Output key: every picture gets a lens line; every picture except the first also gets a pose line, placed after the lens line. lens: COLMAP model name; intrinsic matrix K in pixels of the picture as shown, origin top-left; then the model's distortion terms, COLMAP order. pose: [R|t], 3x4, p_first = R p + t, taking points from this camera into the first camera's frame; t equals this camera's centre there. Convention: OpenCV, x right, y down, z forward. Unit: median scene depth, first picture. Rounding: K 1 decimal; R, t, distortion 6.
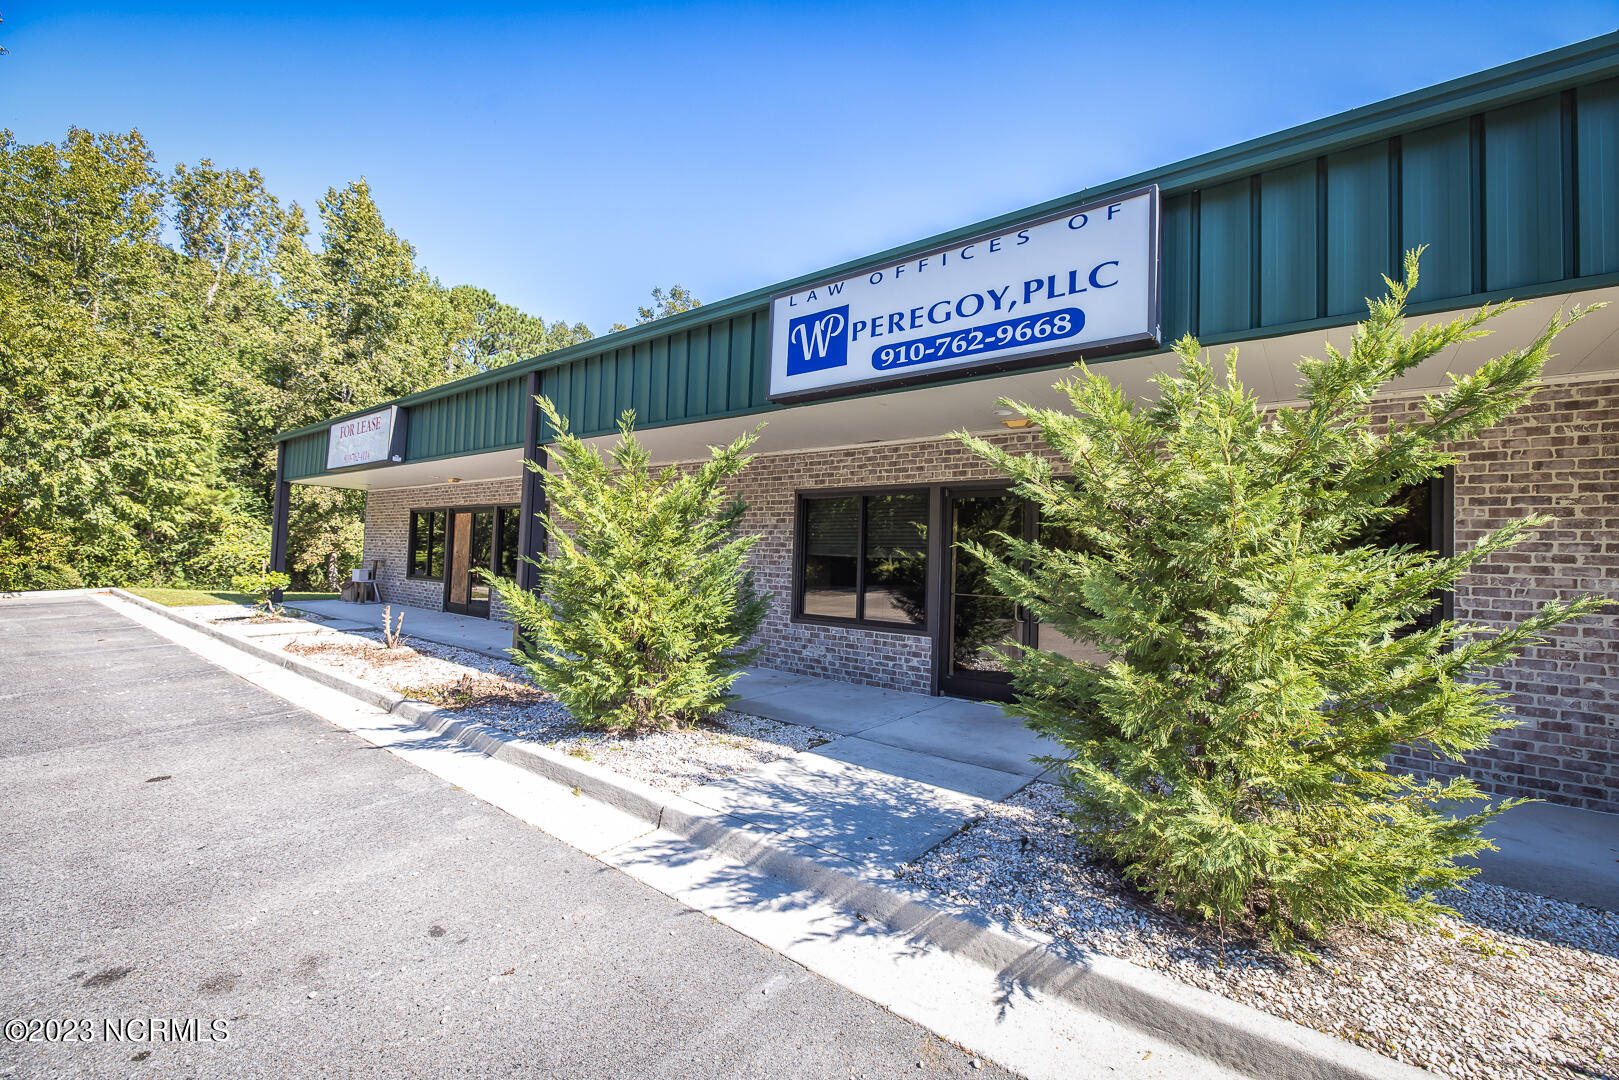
lens RADIAL K [[670.4, 0, 808.2], [0, 670.4, 534.5], [0, 0, 1]] dist [-0.001744, 0.000406]
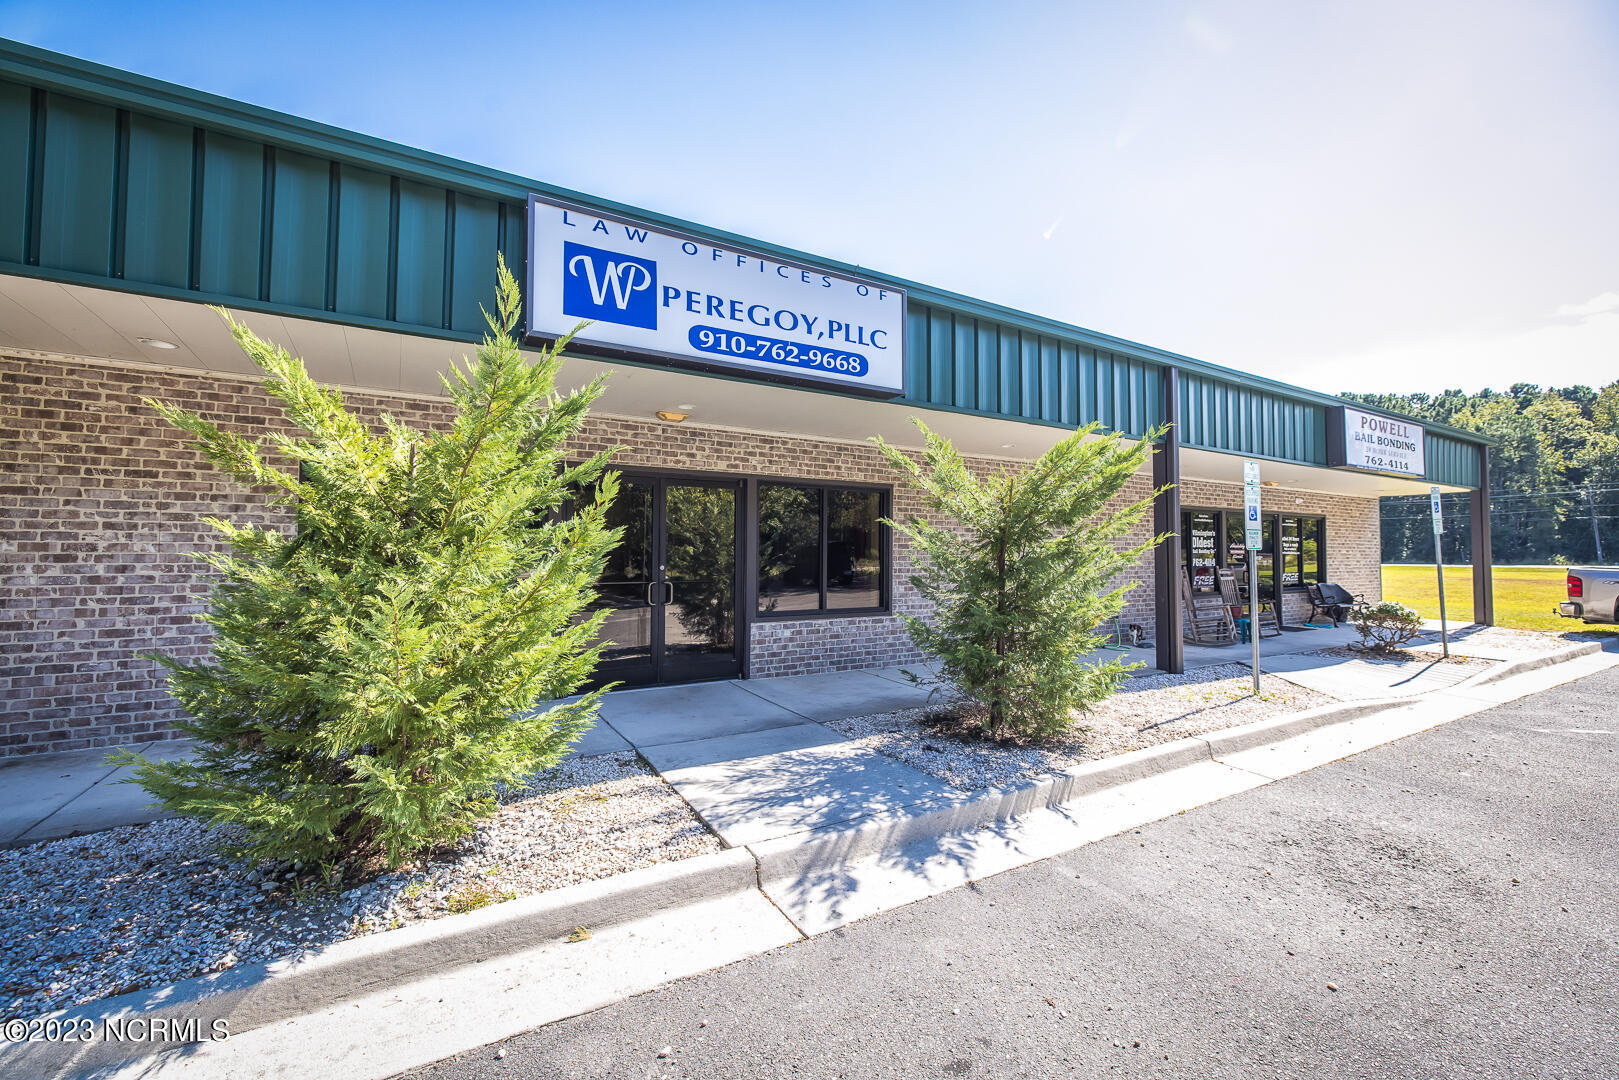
lens RADIAL K [[670.4, 0, 811.3], [0, 670.4, 534.8], [0, 0, 1]] dist [-0.001744, 0.000406]
pose [[0.356963, -0.002503, 0.934115, -0.807057], [-0.022223, 0.999691, 0.011171, 0.003405], [-0.933854, -0.024746, 0.356797, 0.563323]]
